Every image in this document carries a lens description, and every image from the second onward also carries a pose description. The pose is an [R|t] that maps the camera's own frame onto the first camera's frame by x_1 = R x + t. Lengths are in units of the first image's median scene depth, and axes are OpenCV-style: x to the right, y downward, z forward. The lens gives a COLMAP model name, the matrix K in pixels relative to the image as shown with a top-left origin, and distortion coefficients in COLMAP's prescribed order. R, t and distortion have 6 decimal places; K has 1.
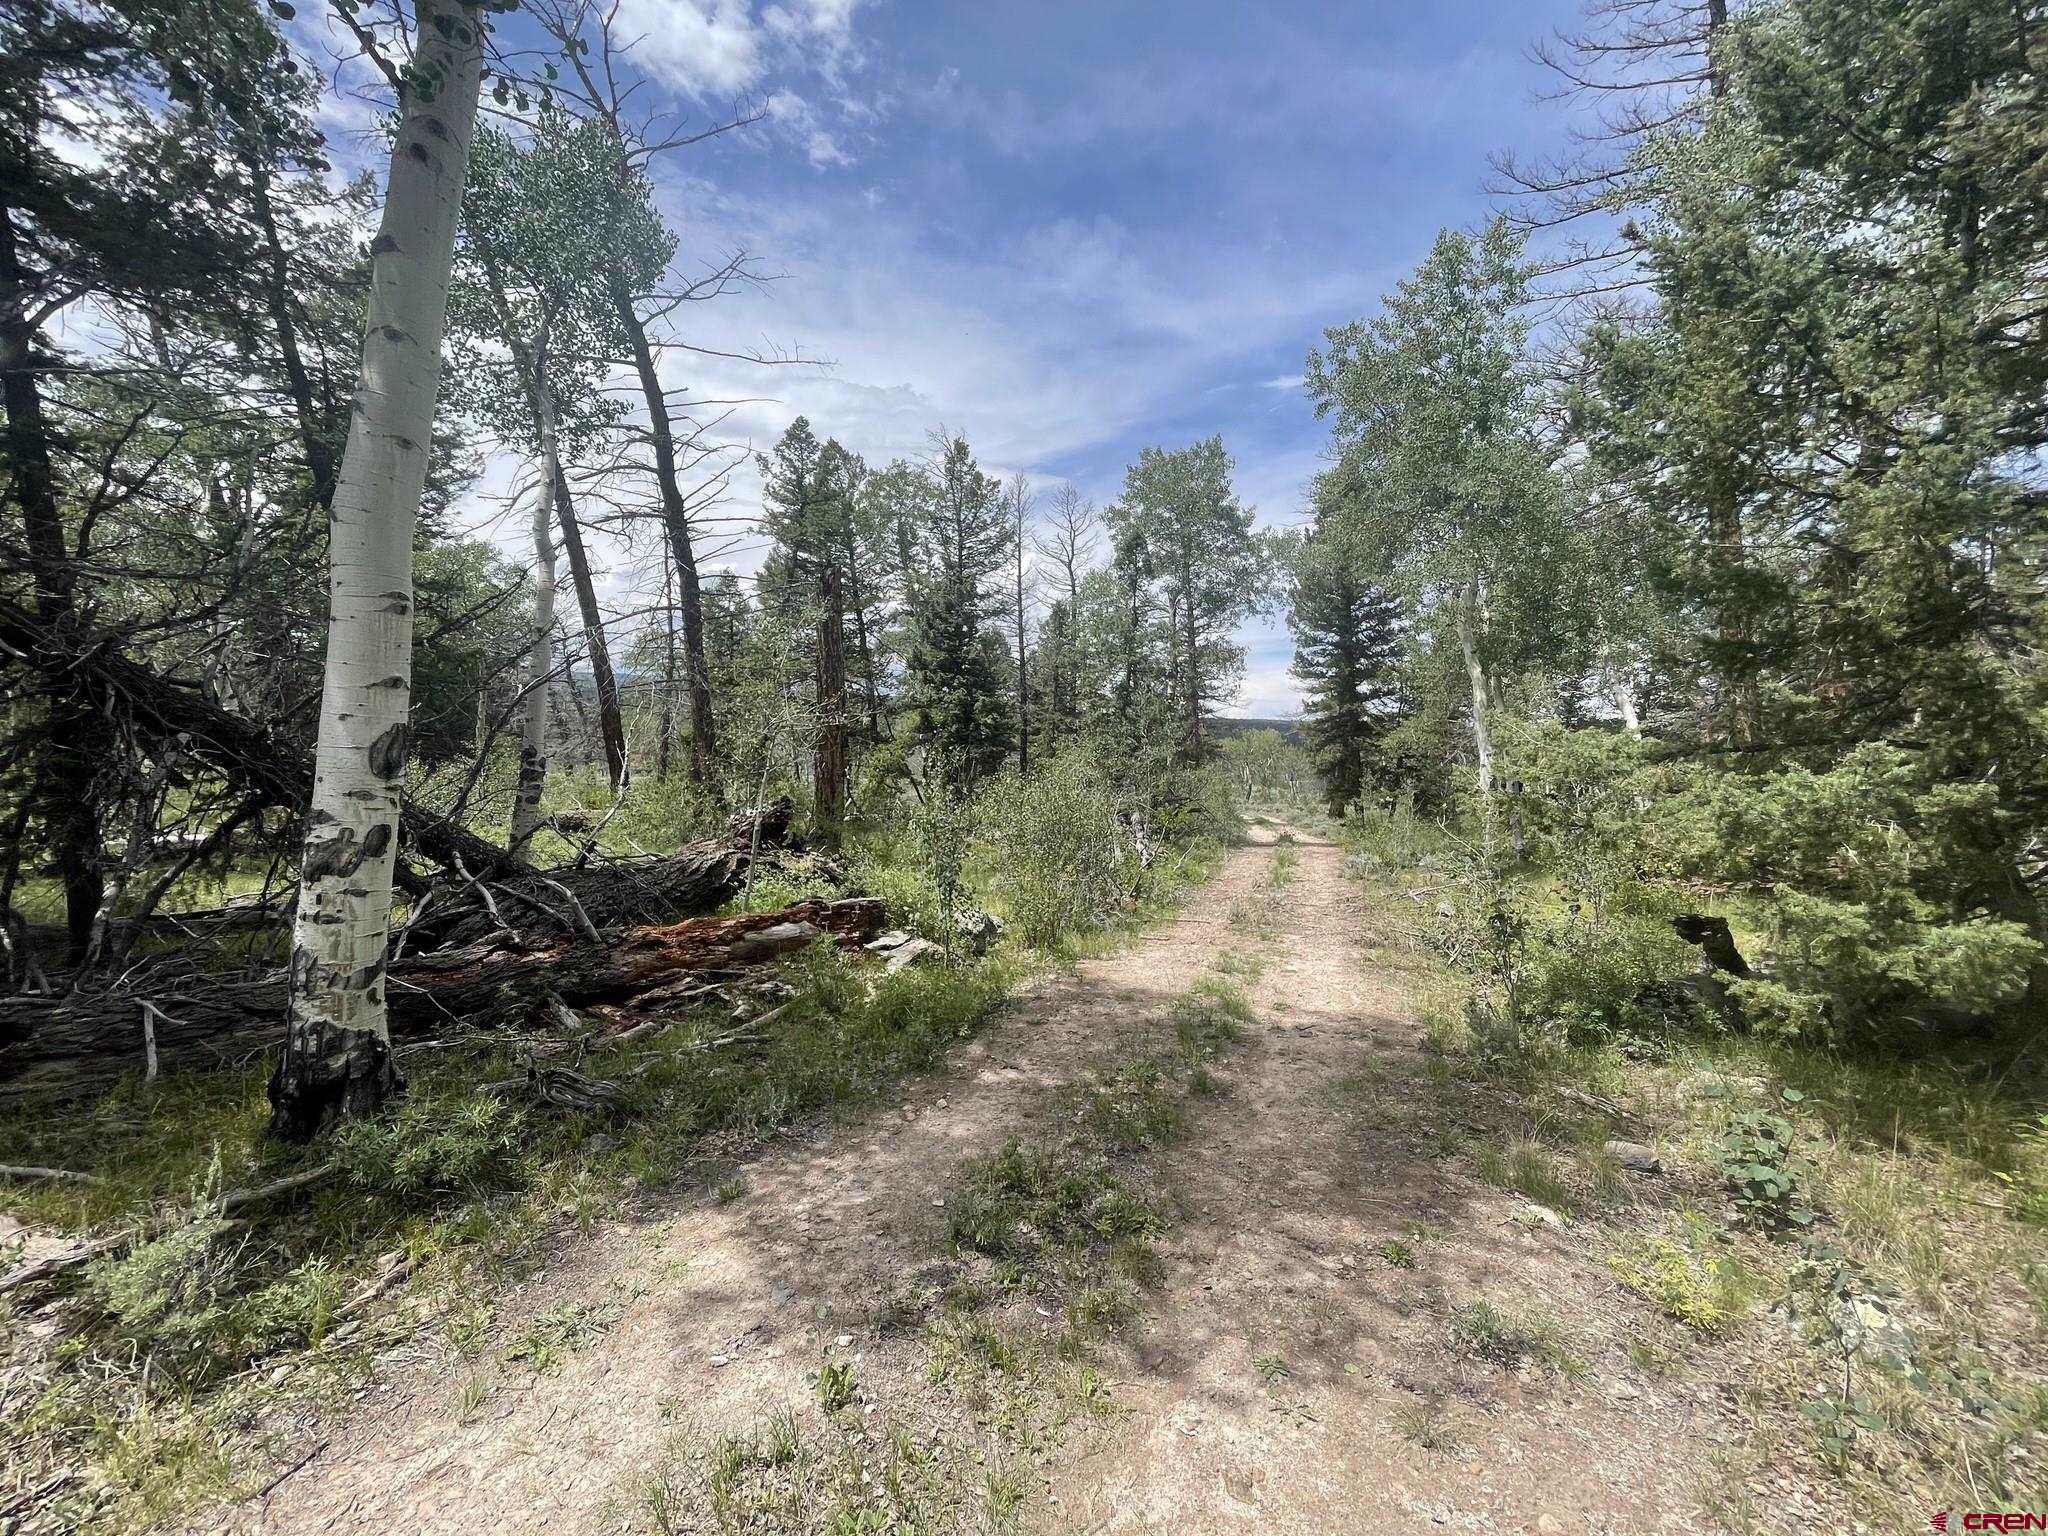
lens RADIAL K [[828.1, 0, 1026.3], [0, 828.1, 763.8], [0, 0, 1]] dist [0.000167, -0.000302]
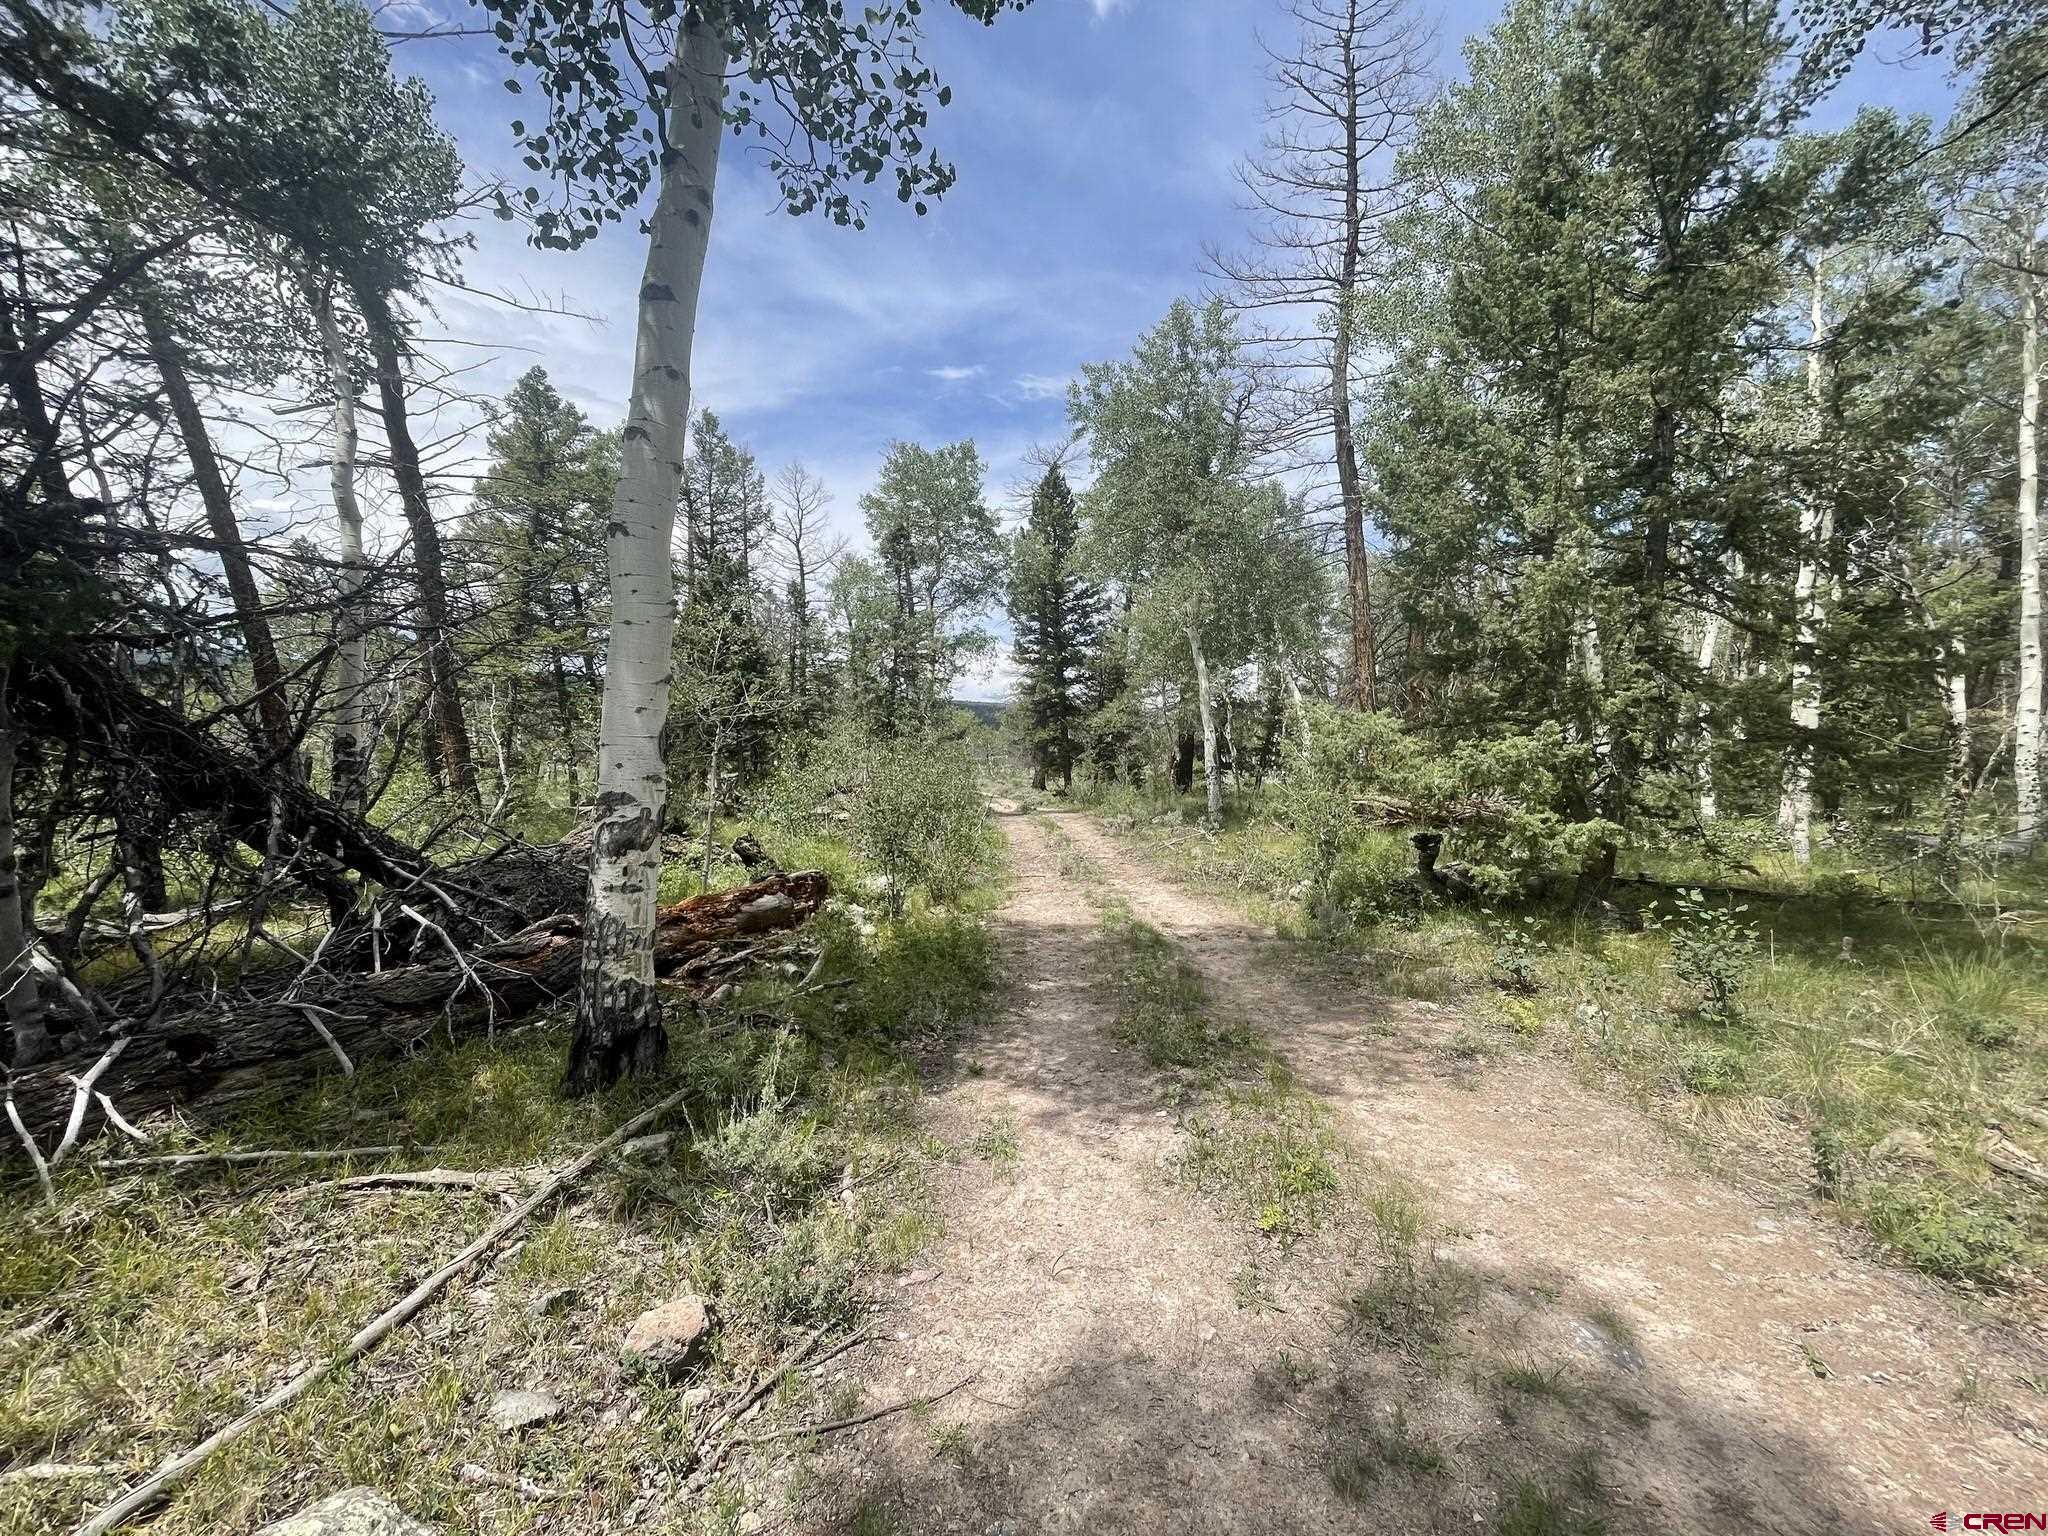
lens RADIAL K [[828.1, 0, 1020.8], [0, 828.1, 769.7], [0, 0, 1]] dist [0.000167, -0.000302]
pose [[0.928253, -0.029670, 0.370764, -0.158339], [0.018391, 0.999255, 0.033922, -0.000794], [-0.371494, -0.024669, 0.928108, -0.050904]]
